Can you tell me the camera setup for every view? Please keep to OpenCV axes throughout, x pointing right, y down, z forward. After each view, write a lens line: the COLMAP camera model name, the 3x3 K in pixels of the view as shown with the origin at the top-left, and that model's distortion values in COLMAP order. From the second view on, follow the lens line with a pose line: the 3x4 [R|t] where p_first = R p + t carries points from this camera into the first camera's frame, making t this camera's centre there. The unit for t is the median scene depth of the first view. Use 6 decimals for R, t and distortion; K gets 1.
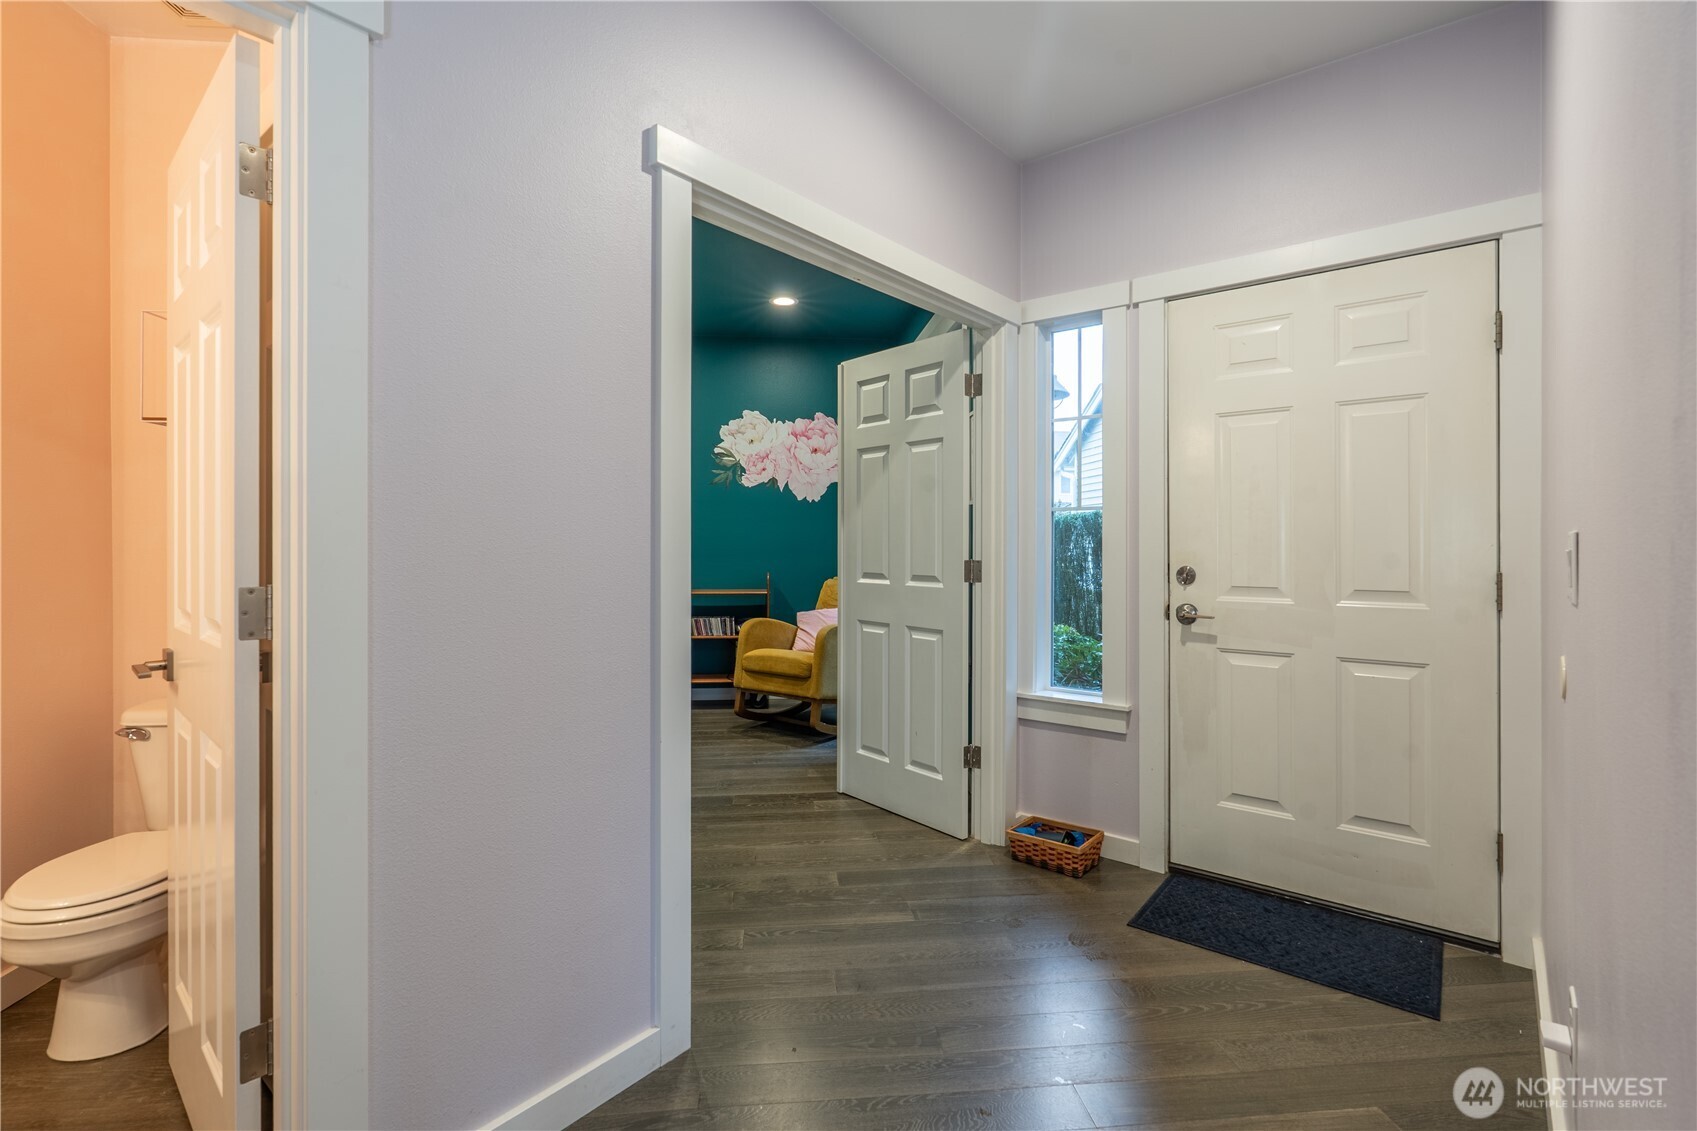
lens RADIAL K [[802.8, 0, 848.5], [0, 802.8, 565.5], [0, 0, 1]] dist [0.000630, 0.000136]
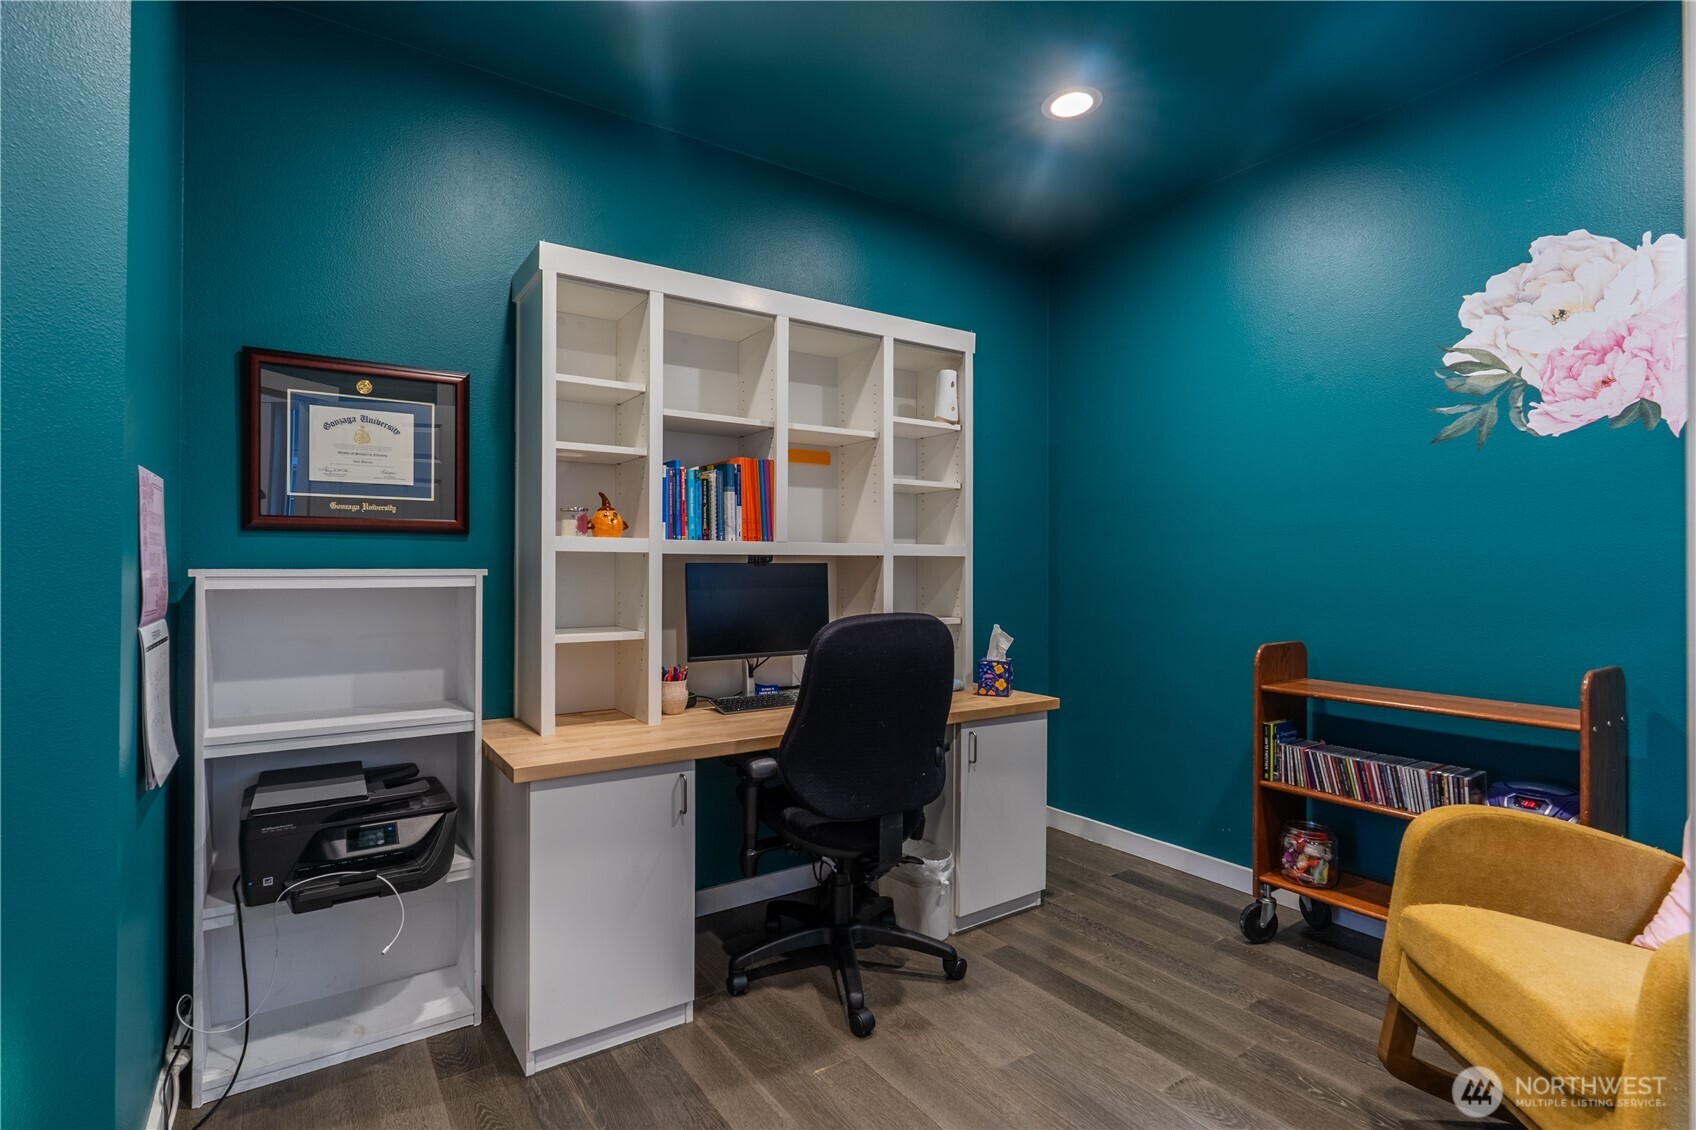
lens RADIAL K [[802.4, 0, 848.0], [0, 802.4, 565.0], [0, 0, 1]] dist [0.000630, 0.000136]
pose [[0.472481, -0.006723, -0.881315, 0.053144], [-0.028554, 0.999329, -0.022932, -0.018730], [0.880878, 0.036000, 0.471972, 0.532312]]
